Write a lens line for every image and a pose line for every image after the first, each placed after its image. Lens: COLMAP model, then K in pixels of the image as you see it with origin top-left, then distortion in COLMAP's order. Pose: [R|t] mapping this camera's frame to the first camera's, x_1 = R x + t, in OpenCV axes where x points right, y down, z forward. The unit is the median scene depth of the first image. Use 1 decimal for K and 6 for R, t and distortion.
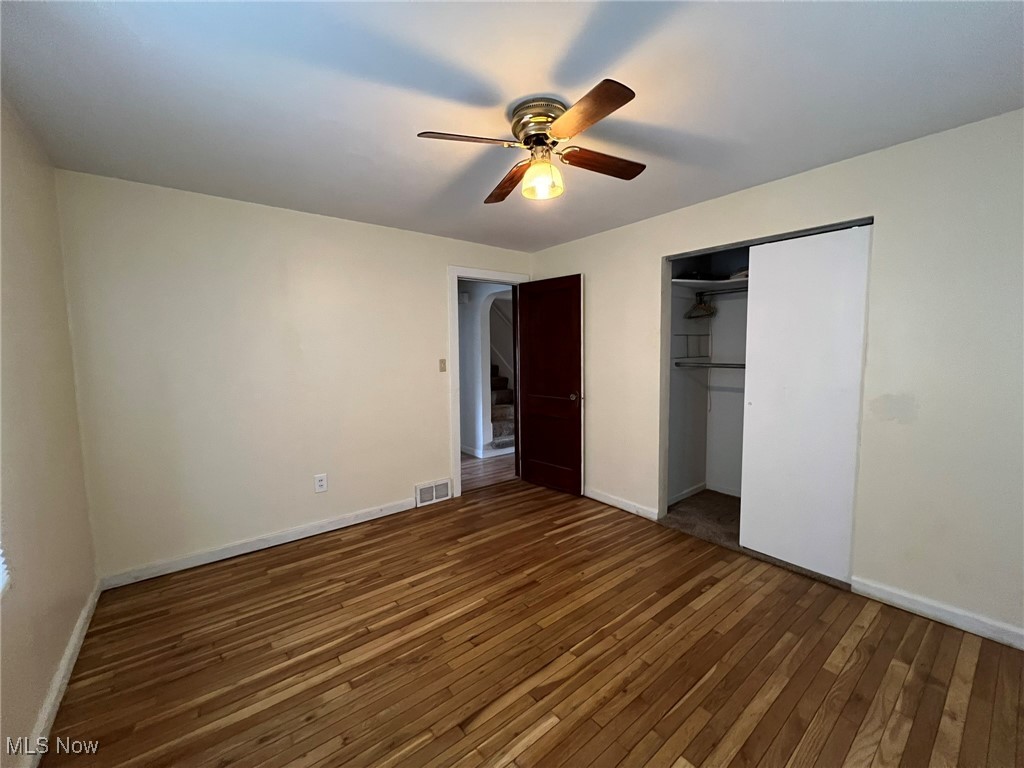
lens RADIAL K [[411.3, 0, 509.3], [0, 411.3, 380.8], [0, 0, 1]] dist [-0.001888, 0.000496]
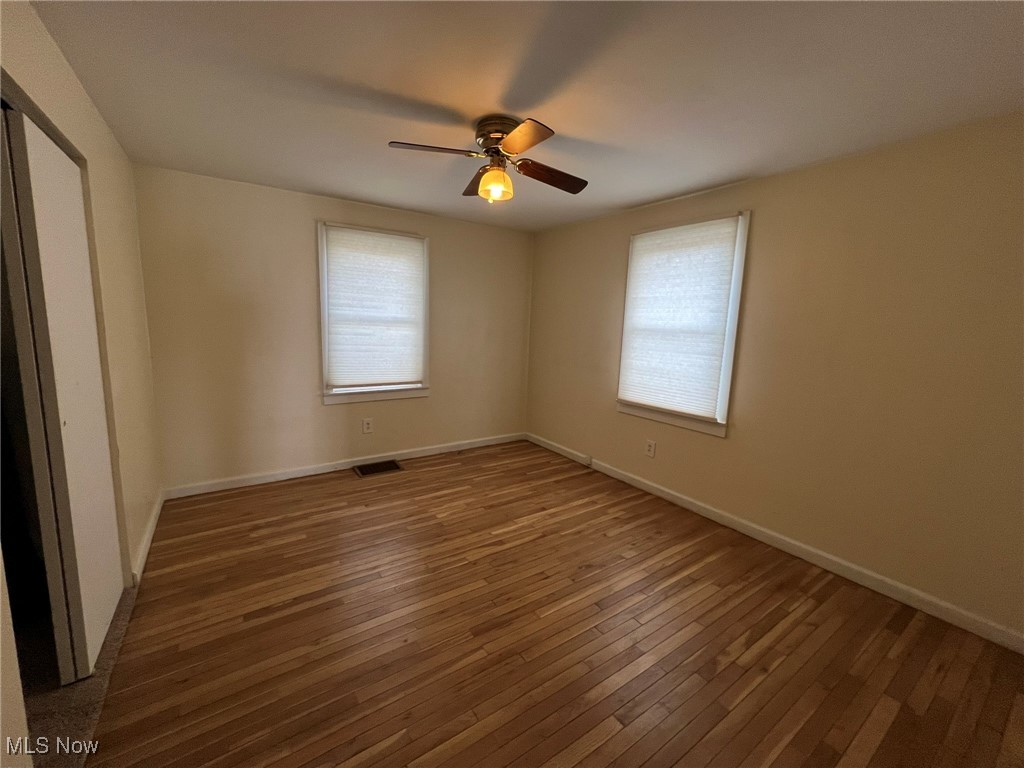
lens RADIAL K [[408.8, 0, 508.5], [0, 408.8, 380.8], [0, 0, 1]] dist [-0.001658, 0.000210]
pose [[-0.997415, -0.028794, 0.065839, -0.041871], [-0.013746, 0.975744, 0.218482, -0.163433], [-0.070533, 0.217012, -0.973617, 1.927382]]
